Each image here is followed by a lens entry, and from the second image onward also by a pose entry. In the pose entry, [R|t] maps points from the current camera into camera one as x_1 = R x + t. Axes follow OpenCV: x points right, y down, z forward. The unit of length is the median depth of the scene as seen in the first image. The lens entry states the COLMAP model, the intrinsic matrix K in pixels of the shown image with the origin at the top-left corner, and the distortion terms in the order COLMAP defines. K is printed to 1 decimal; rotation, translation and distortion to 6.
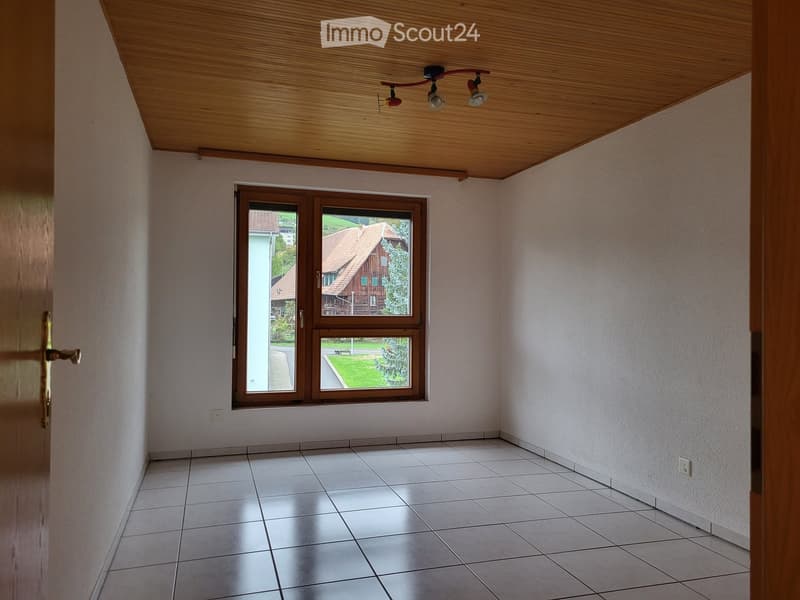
lens RADIAL K [[601.4, 0, 400.0], [0, 601.4, 300.0], [0, 0, 1]] dist [0.008407, 0.001296]
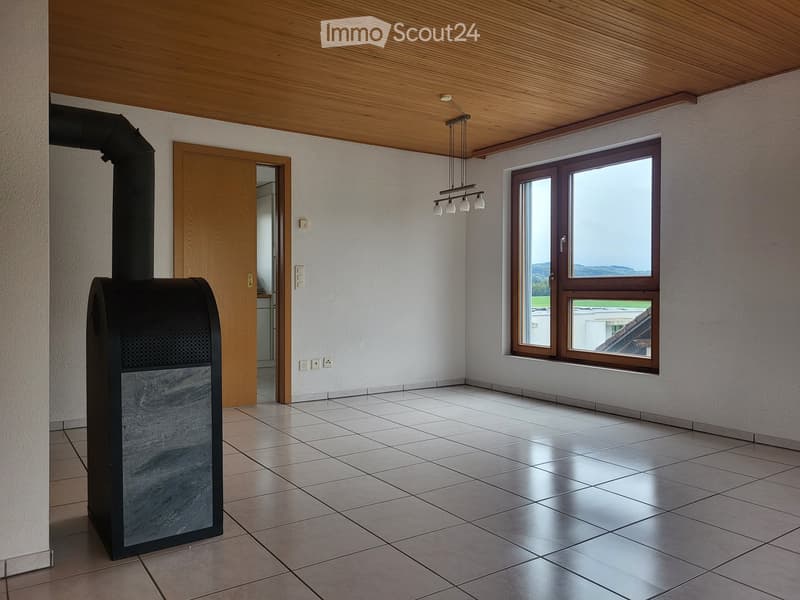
lens RADIAL K [[601.4, 0, 400.0], [0, 601.4, 300.0], [0, 0, 1]] dist [0.008407, 0.001296]
pose [[0.277317, 0.009616, -0.960730, 0.860280], [0.006643, 0.999907, 0.011926, 0.054772], [0.960755, -0.009690, 0.277228, 0.468014]]
